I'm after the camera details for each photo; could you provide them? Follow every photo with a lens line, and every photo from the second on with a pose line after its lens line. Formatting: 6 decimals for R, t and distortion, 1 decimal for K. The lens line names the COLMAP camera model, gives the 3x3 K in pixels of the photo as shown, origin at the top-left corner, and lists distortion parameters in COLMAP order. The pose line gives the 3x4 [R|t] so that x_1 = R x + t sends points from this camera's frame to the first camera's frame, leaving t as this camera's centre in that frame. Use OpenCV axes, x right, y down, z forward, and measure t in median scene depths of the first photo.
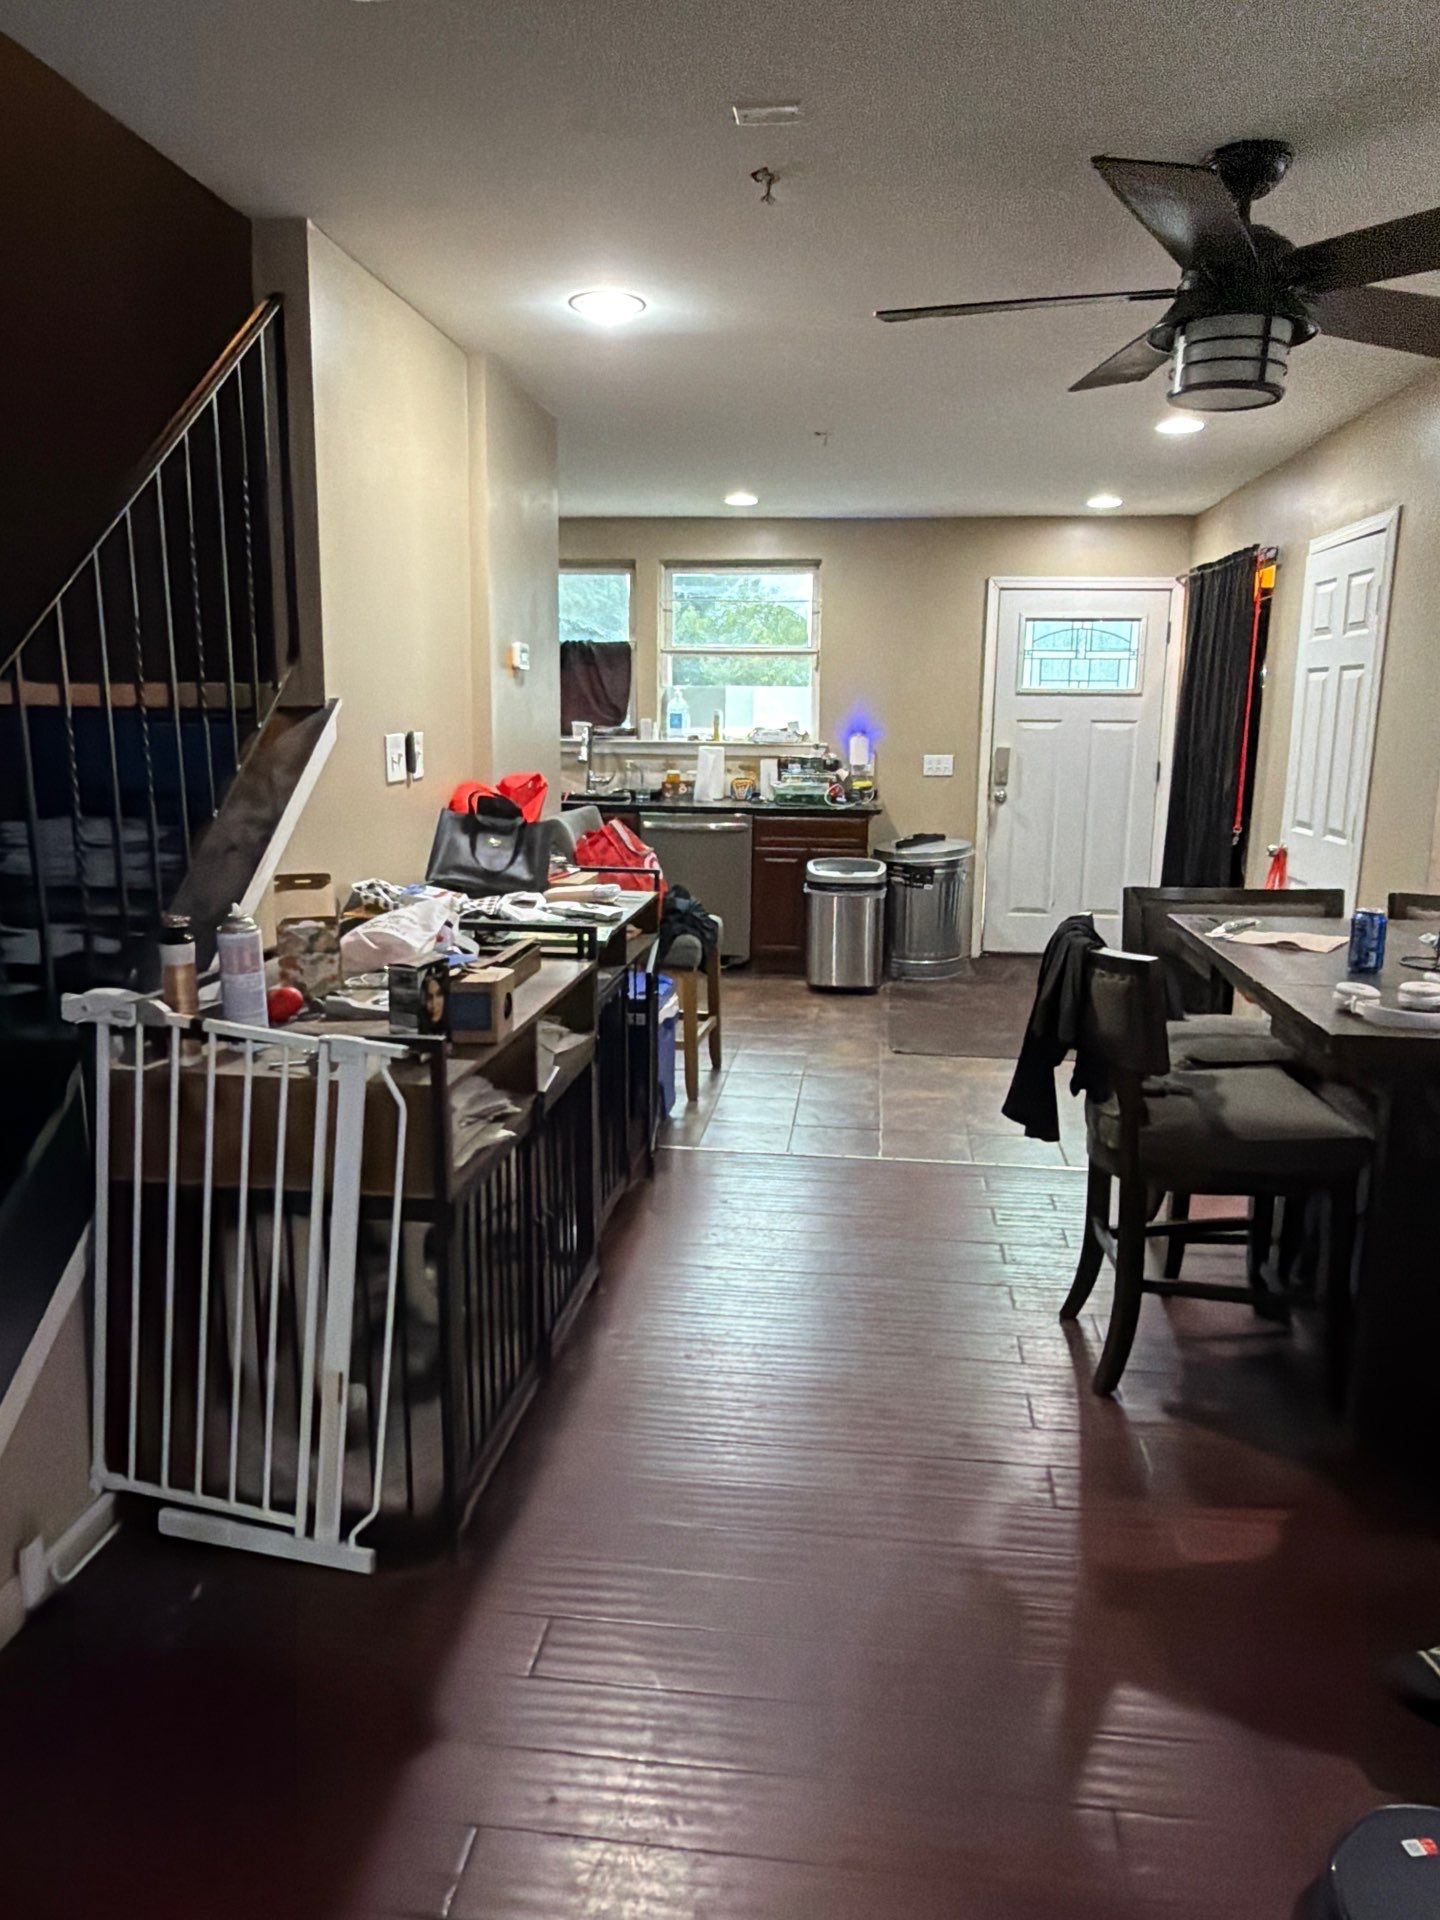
lens RADIAL K [[1264.8, 0, 724.9], [0, 1264.8, 960.0], [0, 0, 1]] dist [-0.002891, 0.000410]
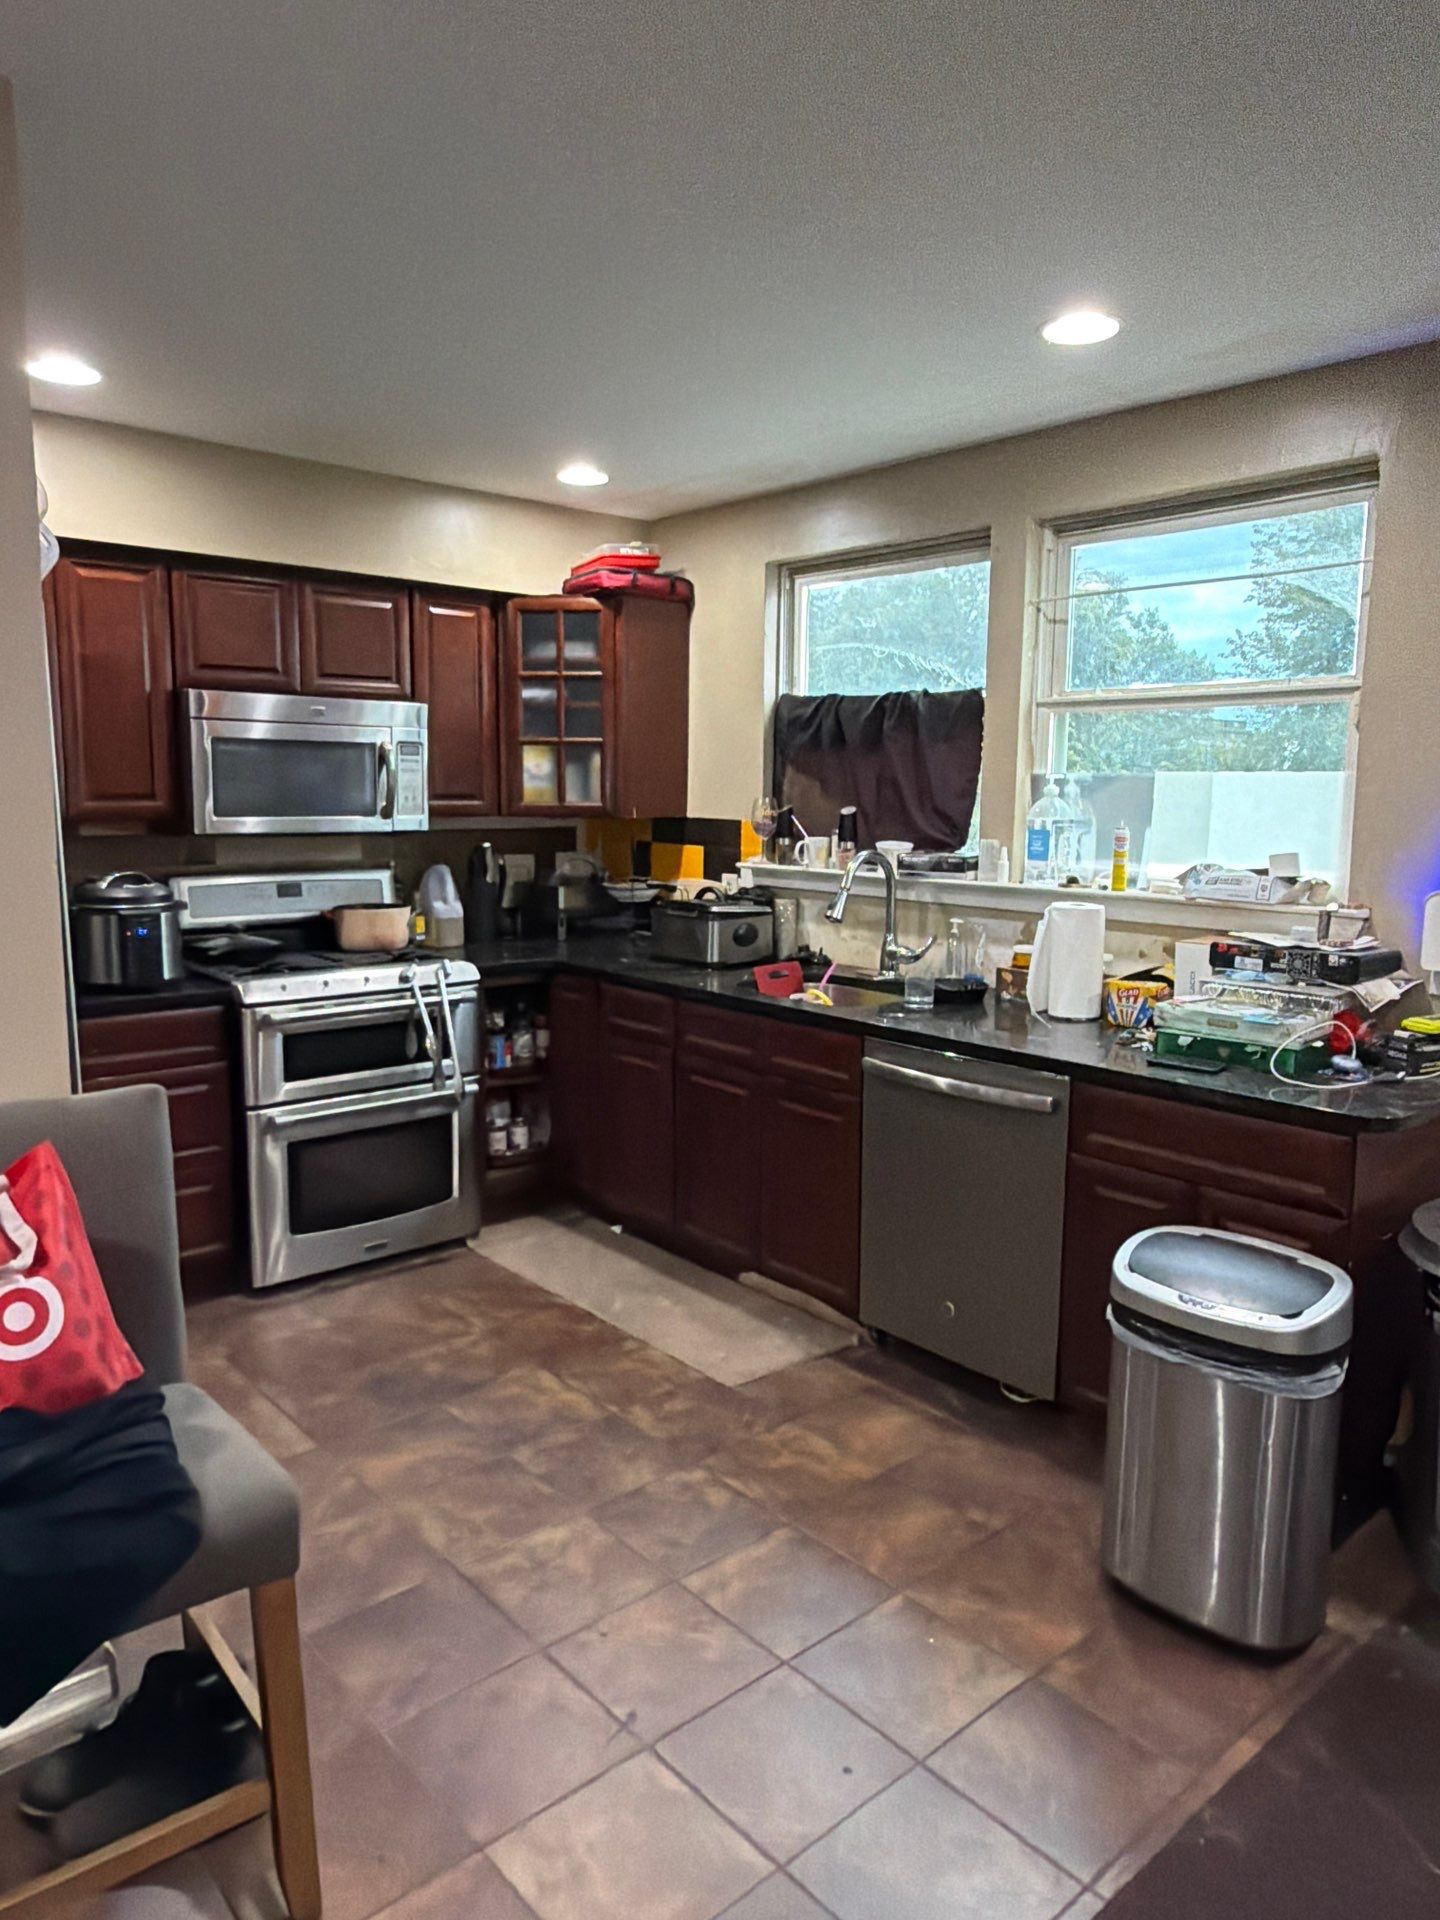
lens RADIAL K [[1269.7, 0, 729.4], [0, 1269.7, 953.5], [0, 0, 1]] dist [-0.000383, 0.000747]
pose [[0.751629, 0.082502, -0.654406, 0.394781], [-0.131711, 0.990938, -0.026350, -0.244895], [0.646302, 0.105998, 0.755684, 1.148455]]
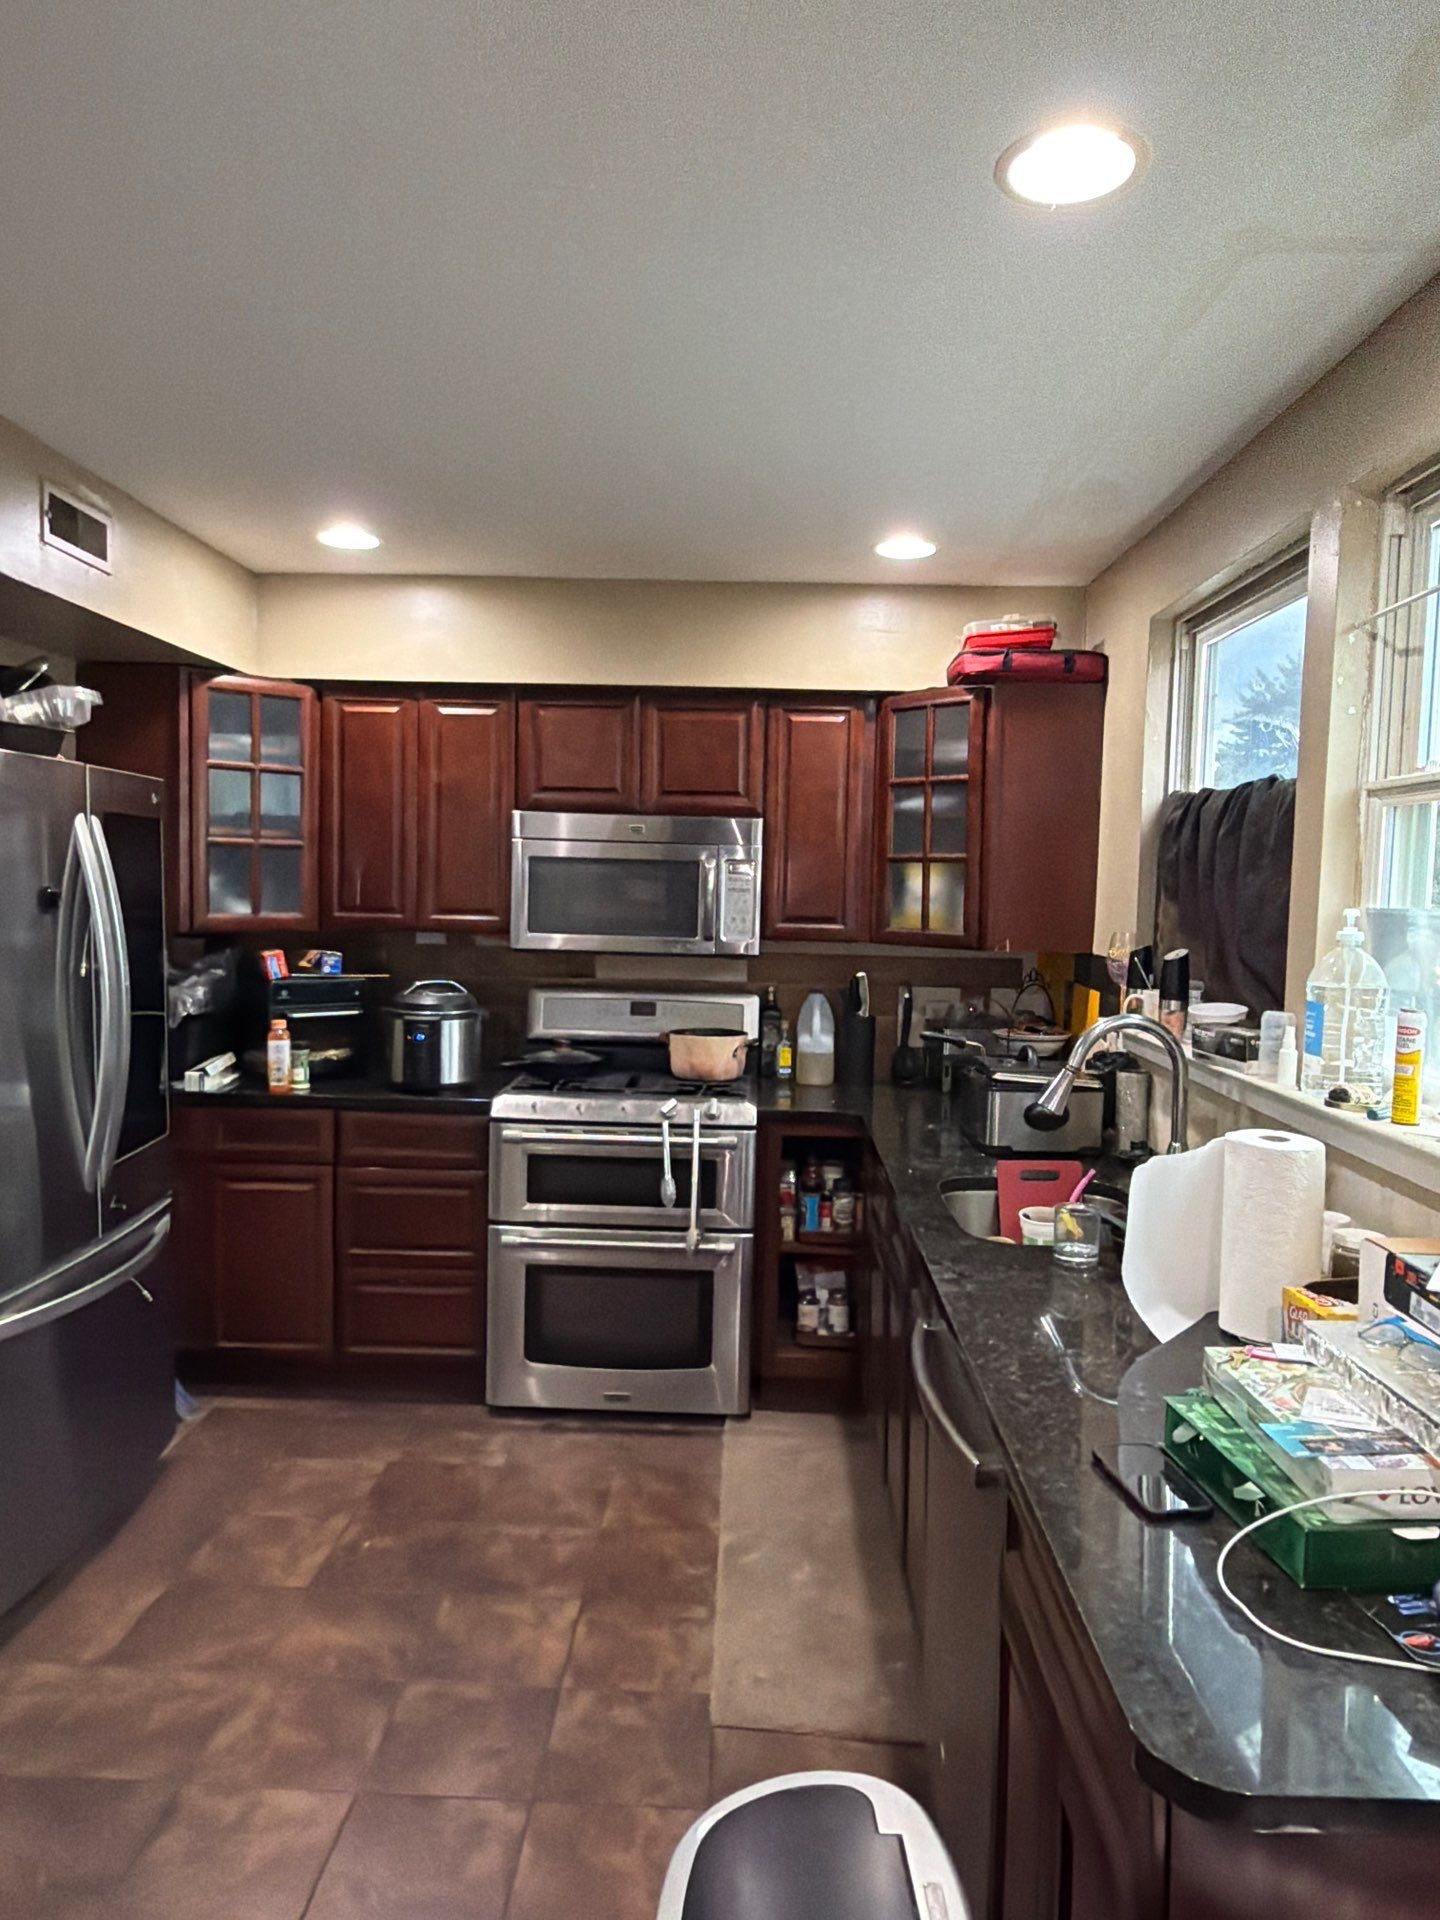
lens RADIAL K [[1269.7, 0, 729.4], [0, 1269.7, 953.5], [0, 0, 1]] dist [-0.000383, 0.000747]
pose [[0.096528, 0.045827, -0.994275, 0.474519], [-0.219942, 0.975228, 0.023596, -0.374617], [0.970725, 0.216405, 0.104216, 1.714019]]
